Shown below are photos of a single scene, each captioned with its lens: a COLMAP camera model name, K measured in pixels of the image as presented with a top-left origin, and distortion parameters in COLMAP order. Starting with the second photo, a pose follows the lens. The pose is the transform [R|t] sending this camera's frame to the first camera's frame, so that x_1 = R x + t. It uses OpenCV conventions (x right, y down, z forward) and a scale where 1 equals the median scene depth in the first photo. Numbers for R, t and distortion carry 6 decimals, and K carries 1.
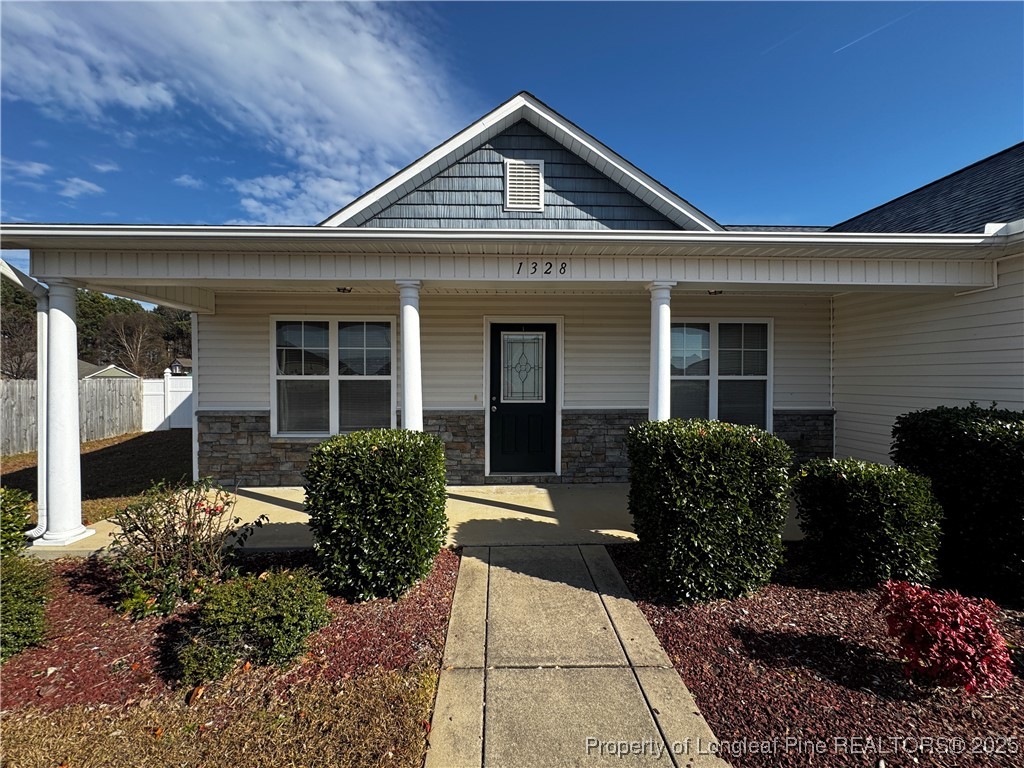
lens RADIAL K [[412.0, 0, 520.0], [0, 412.0, 387.3], [0, 0, 1]] dist [-0.001249, -0.000089]
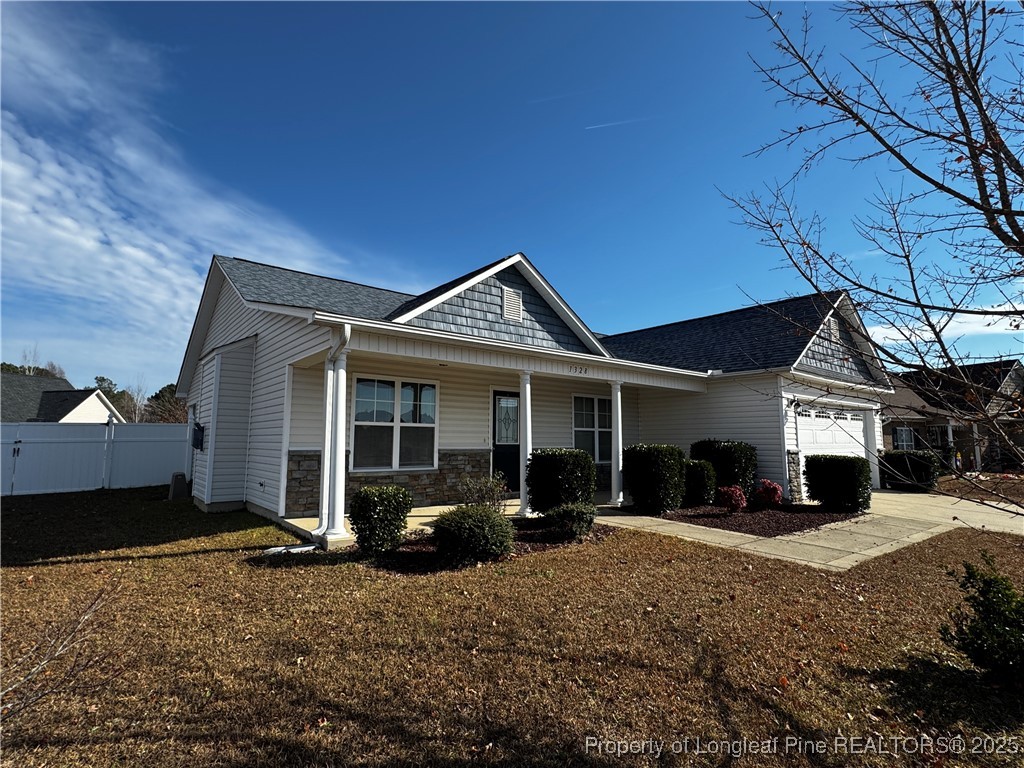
lens RADIAL K [[498.3, 0, 512.0], [0, 498.3, 384.0], [0, 0, 1]] dist [-0.020149, 0.000289]
pose [[0.796523, 0.072037, 0.600302, -1.111440], [0.009534, 0.991257, -0.131602, 0.060331], [-0.604534, 0.110548, 0.788872, -0.465027]]
